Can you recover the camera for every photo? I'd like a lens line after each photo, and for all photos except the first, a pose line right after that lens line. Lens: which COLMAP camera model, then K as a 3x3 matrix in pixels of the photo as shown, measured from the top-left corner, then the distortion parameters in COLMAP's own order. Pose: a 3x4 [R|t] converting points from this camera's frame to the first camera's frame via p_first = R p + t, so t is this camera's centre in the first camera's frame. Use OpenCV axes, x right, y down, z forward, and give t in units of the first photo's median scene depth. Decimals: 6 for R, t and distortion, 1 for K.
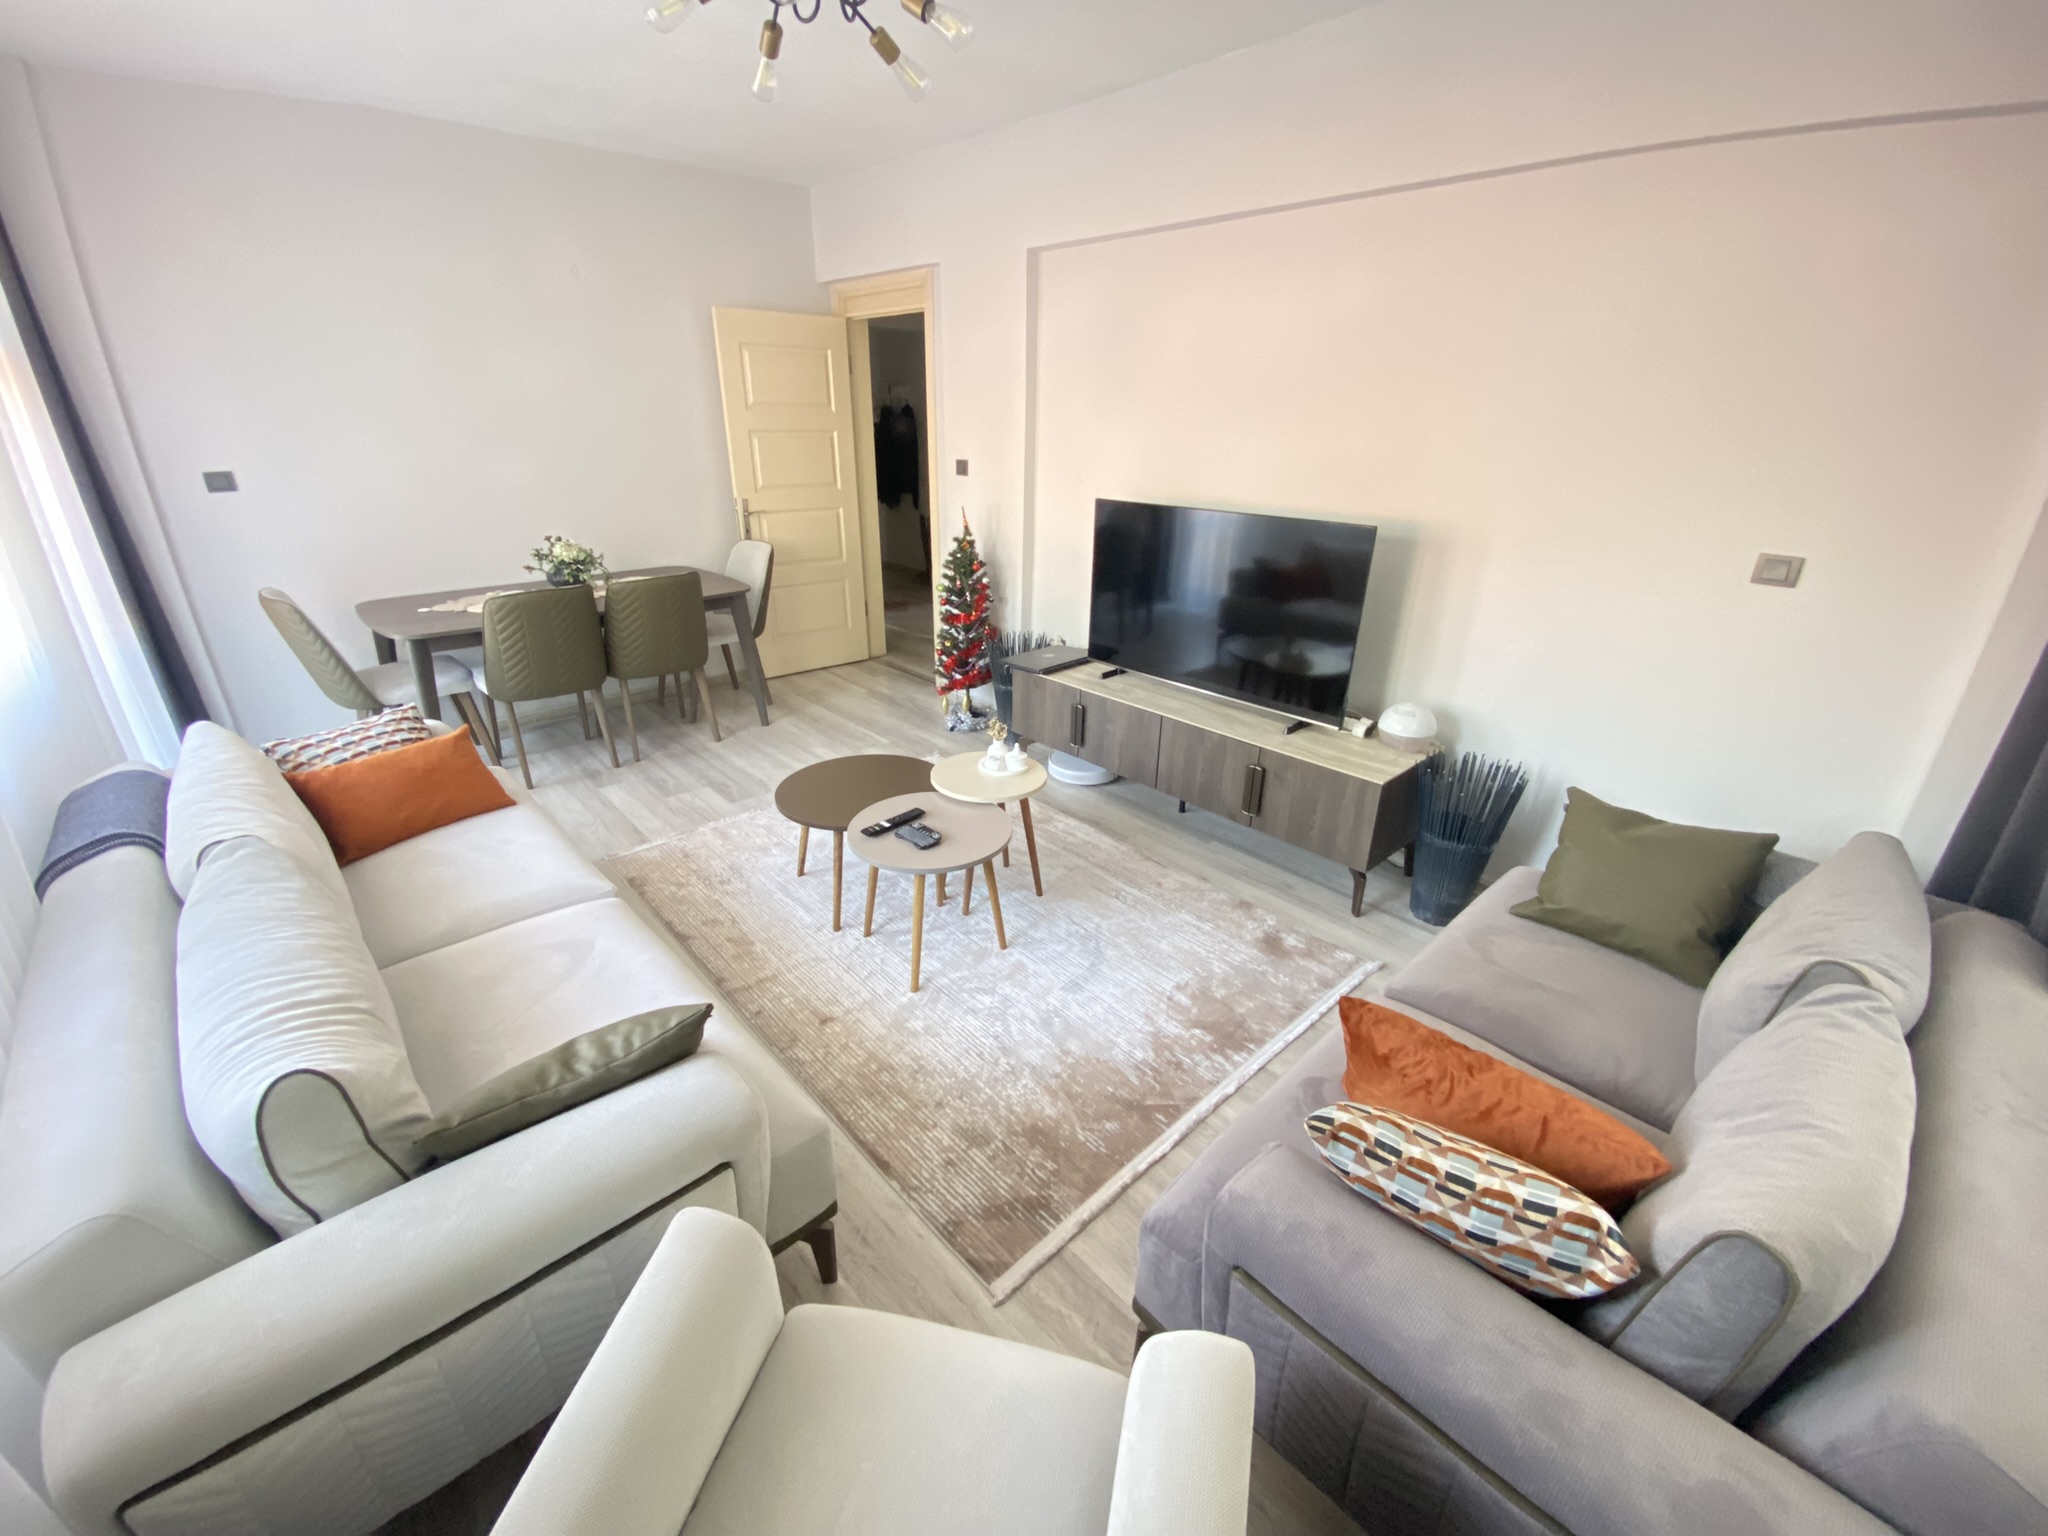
lens RADIAL K [[830.1, 0, 1032.2], [0, 830.1, 758.2], [0, 0, 1]] dist [-0.033737, -0.000298]
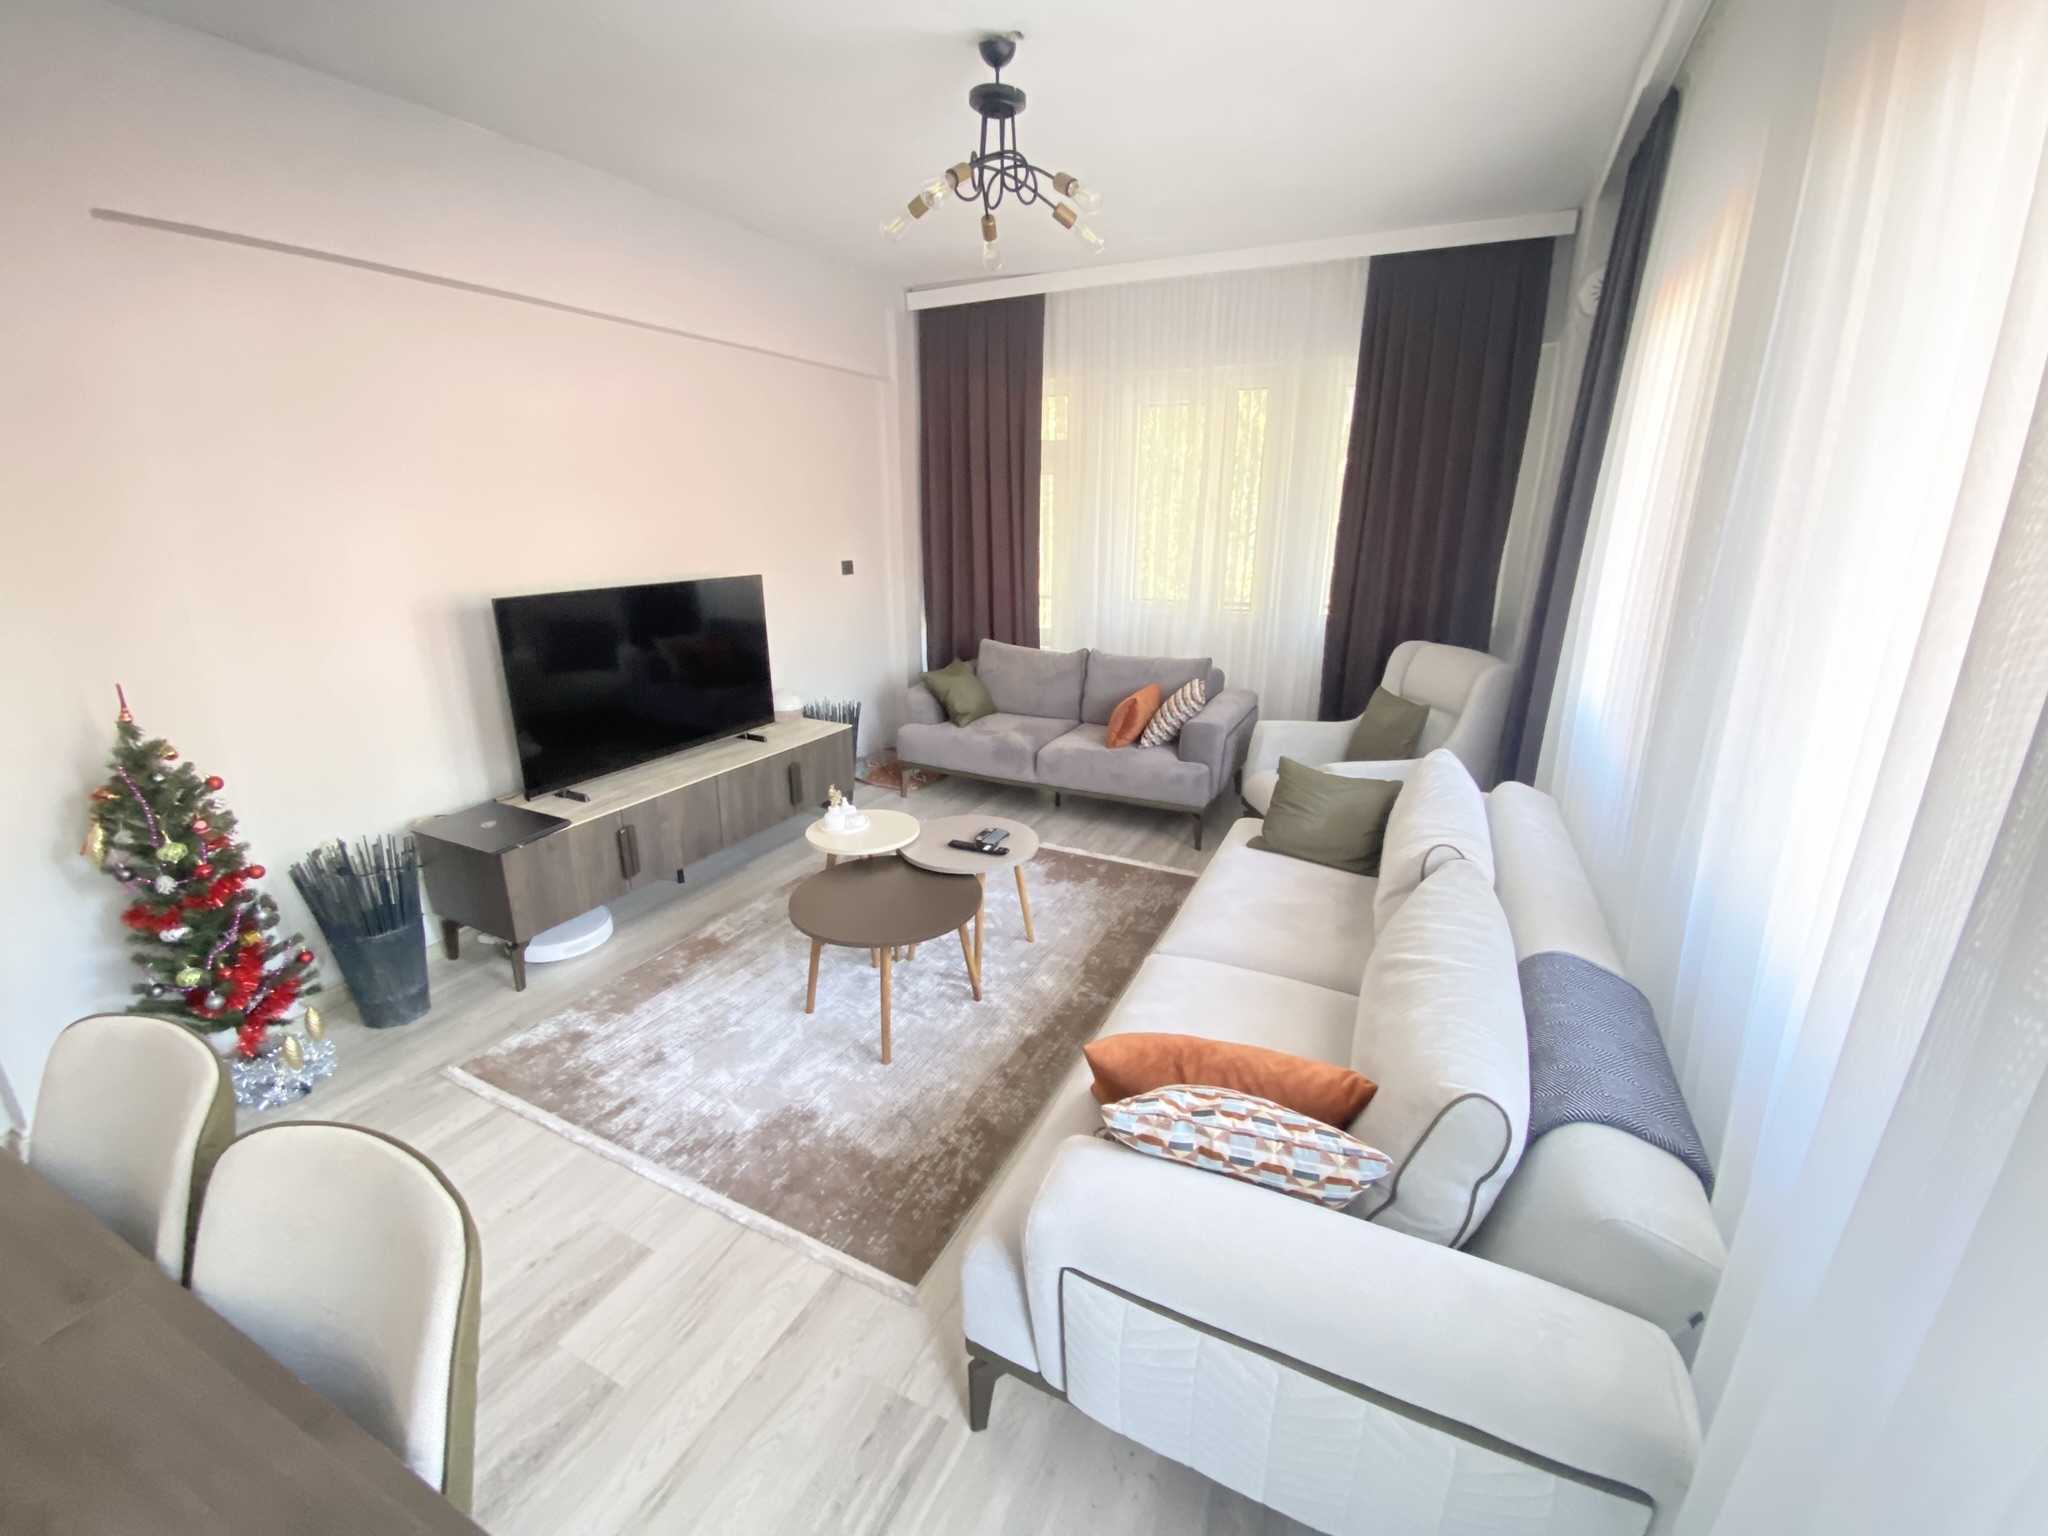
lens RADIAL K [[830.1, 0, 1032.2], [0, 830.1, 758.2], [0, 0, 1]] dist [-0.033737, -0.000298]
pose [[-0.353808, -0.287439, 0.890055, -0.857744], [0.346159, 0.843795, 0.410102, -0.340917], [-0.868904, 0.453198, -0.199042, 0.820138]]
